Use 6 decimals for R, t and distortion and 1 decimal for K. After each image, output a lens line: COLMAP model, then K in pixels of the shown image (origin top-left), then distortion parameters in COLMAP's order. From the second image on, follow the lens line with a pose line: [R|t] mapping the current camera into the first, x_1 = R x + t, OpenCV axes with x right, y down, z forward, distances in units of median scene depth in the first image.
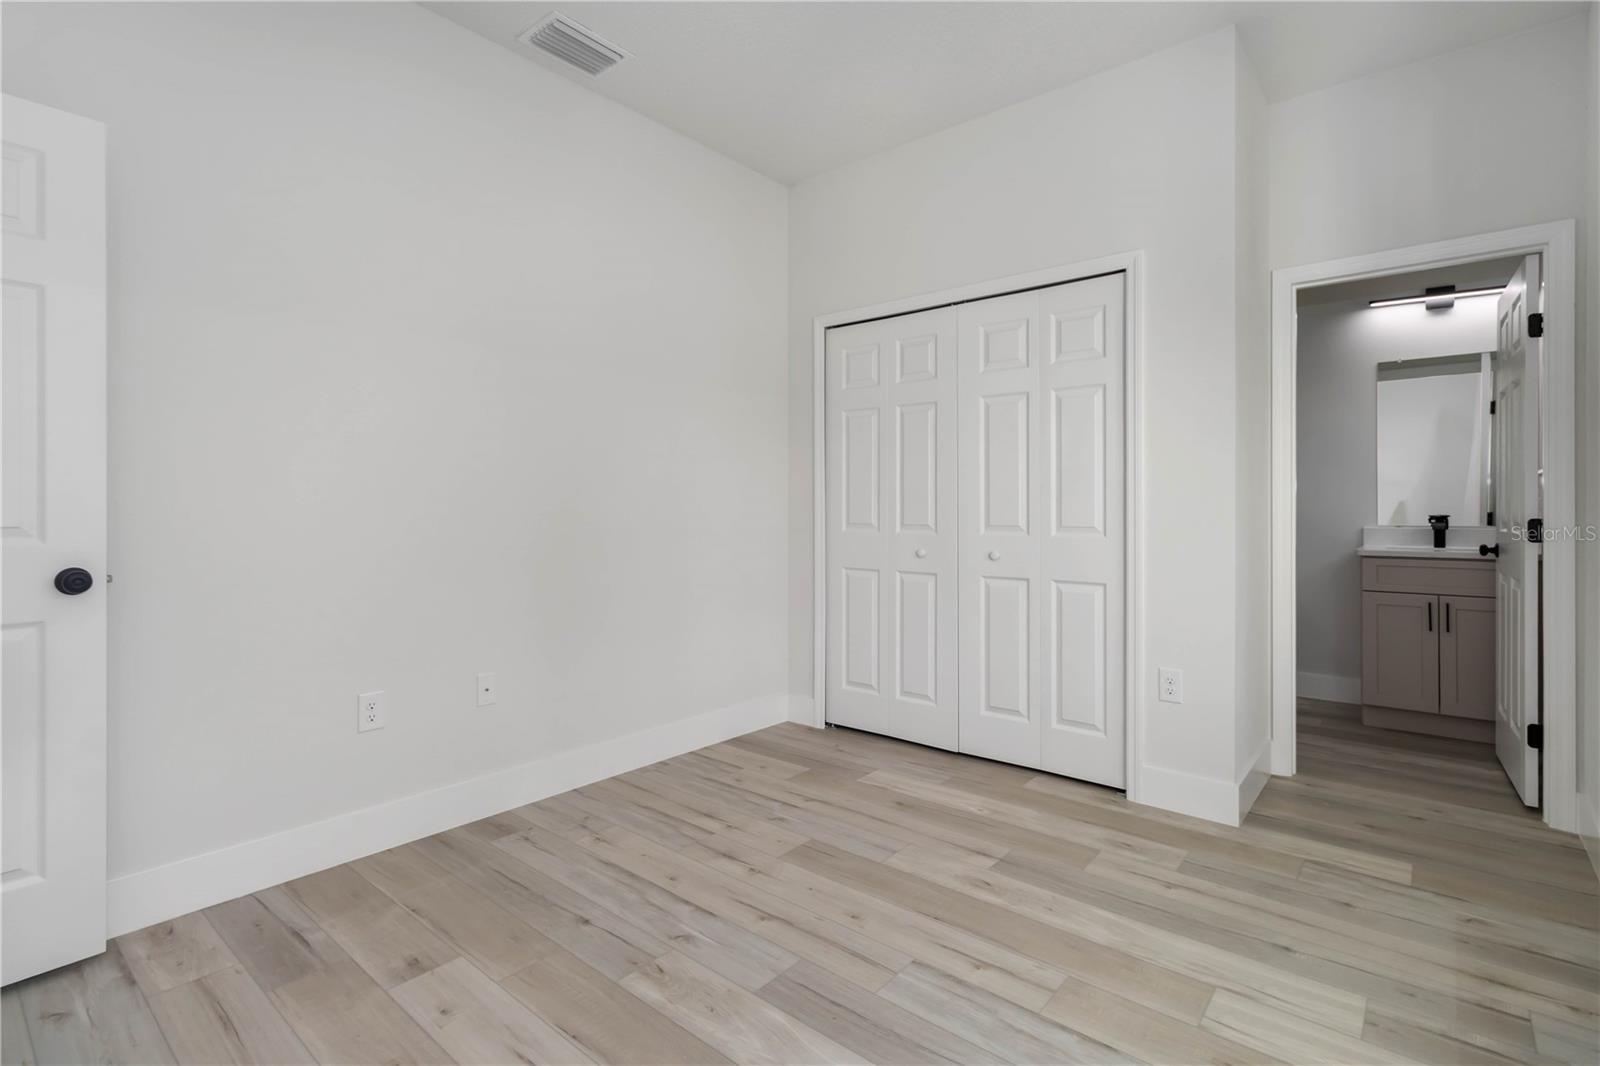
lens RADIAL K [[758.4, 0, 801.5], [0, 758.4, 506.1], [0, 0, 1]] dist [0.000323, 0.000617]
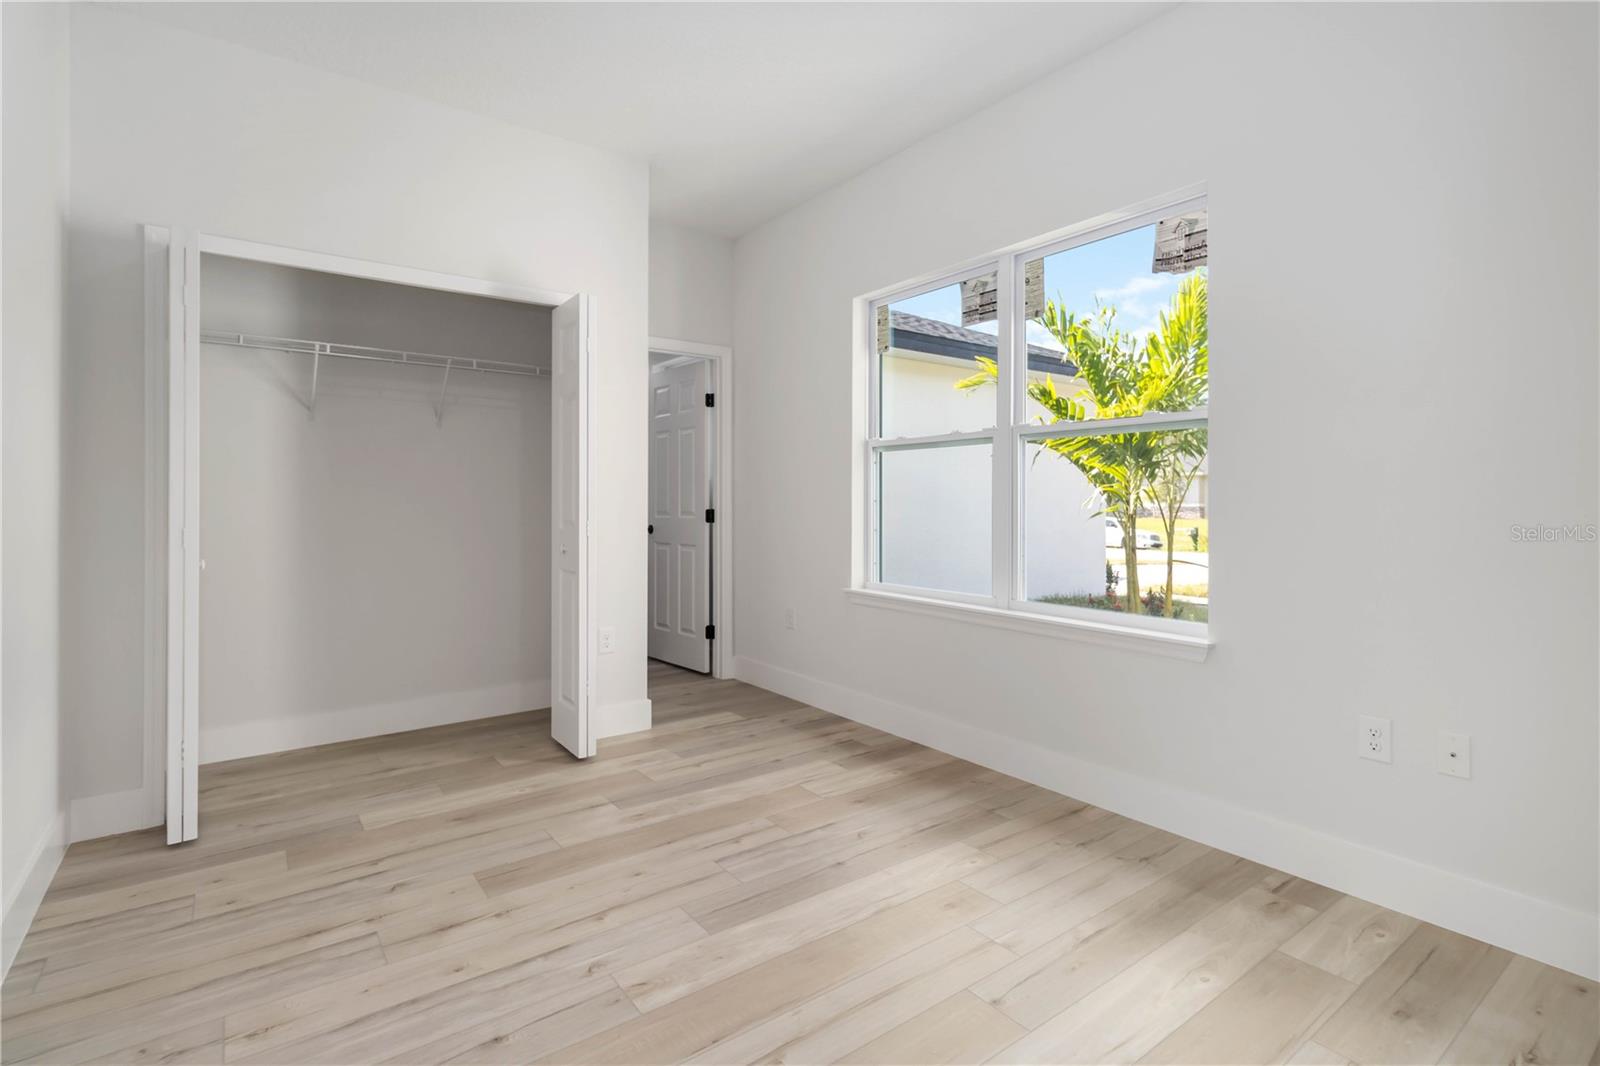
lens RADIAL K [[758.4, 0, 801.5], [0, 758.4, 506.1], [0, 0, 1]] dist [0.000323, 0.000617]
pose [[0.235022, -0.005869, 0.971972, -0.825583], [-0.001449, 0.999979, 0.006389, -0.003545], [-0.971989, -0.002910, 0.235008, 0.442464]]
